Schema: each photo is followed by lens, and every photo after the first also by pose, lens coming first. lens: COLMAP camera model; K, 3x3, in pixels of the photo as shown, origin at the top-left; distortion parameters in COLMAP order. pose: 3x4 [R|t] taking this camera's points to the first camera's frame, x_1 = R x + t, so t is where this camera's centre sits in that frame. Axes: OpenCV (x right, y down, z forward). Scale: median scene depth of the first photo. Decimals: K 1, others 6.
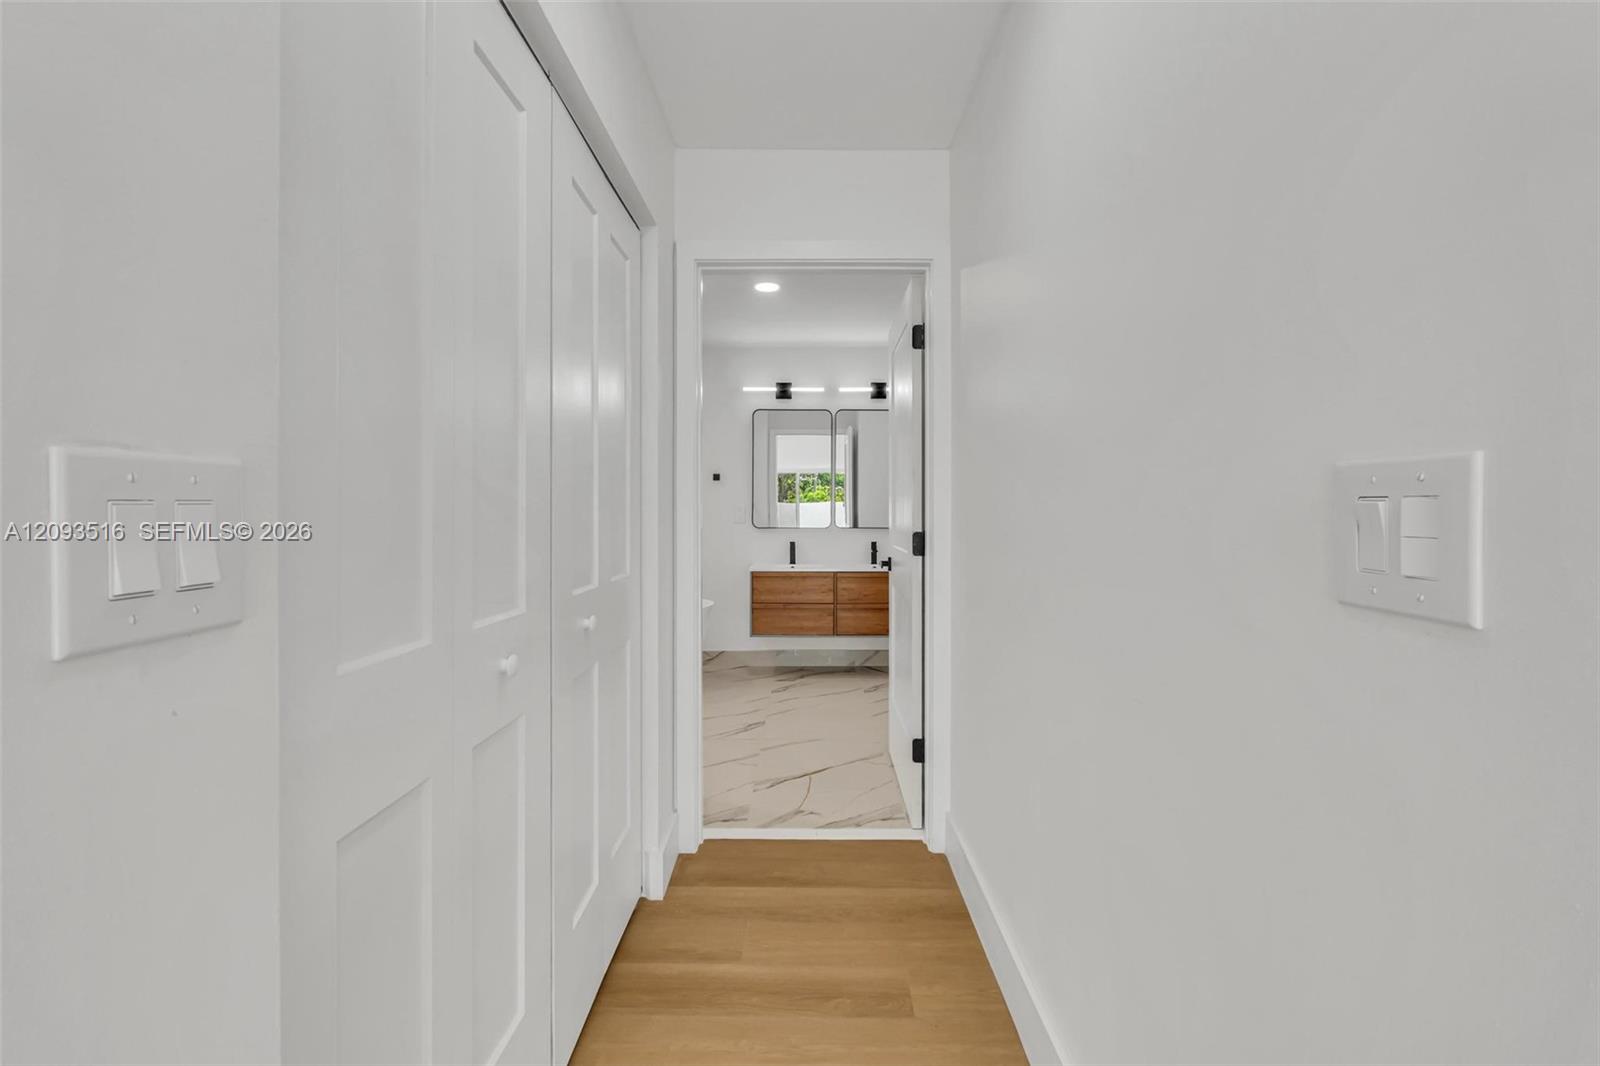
lens RADIAL K [[680.1, 0, 803.0], [0, 680.1, 521.0], [0, 0, 1]] dist [-0.008901, -0.000072]
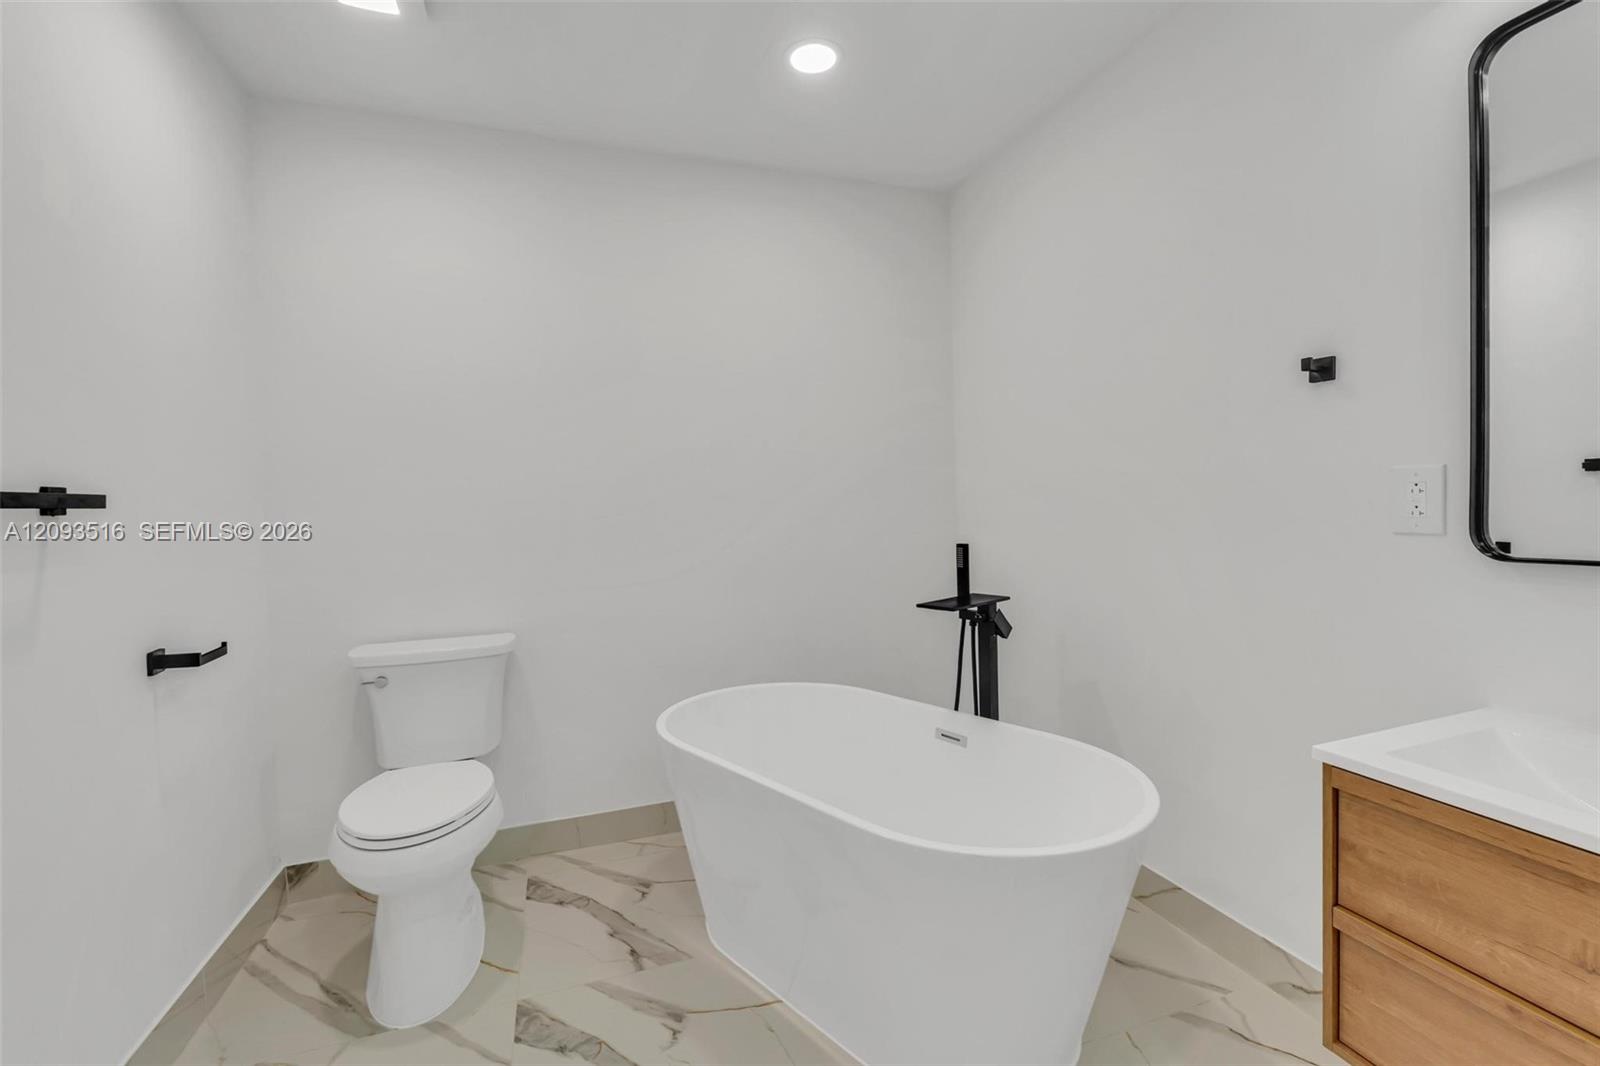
lens RADIAL K [[715.0, 0, 746.1], [0, 715.0, 523.5], [0, 0, 1]] dist [0.014238, 0.000444]
pose [[0.279977, 0.020702, -0.959784, 0.098145], [0.016118, 0.999525, 0.026261, -0.014218], [0.959871, -0.022822, 0.279510, 0.745565]]
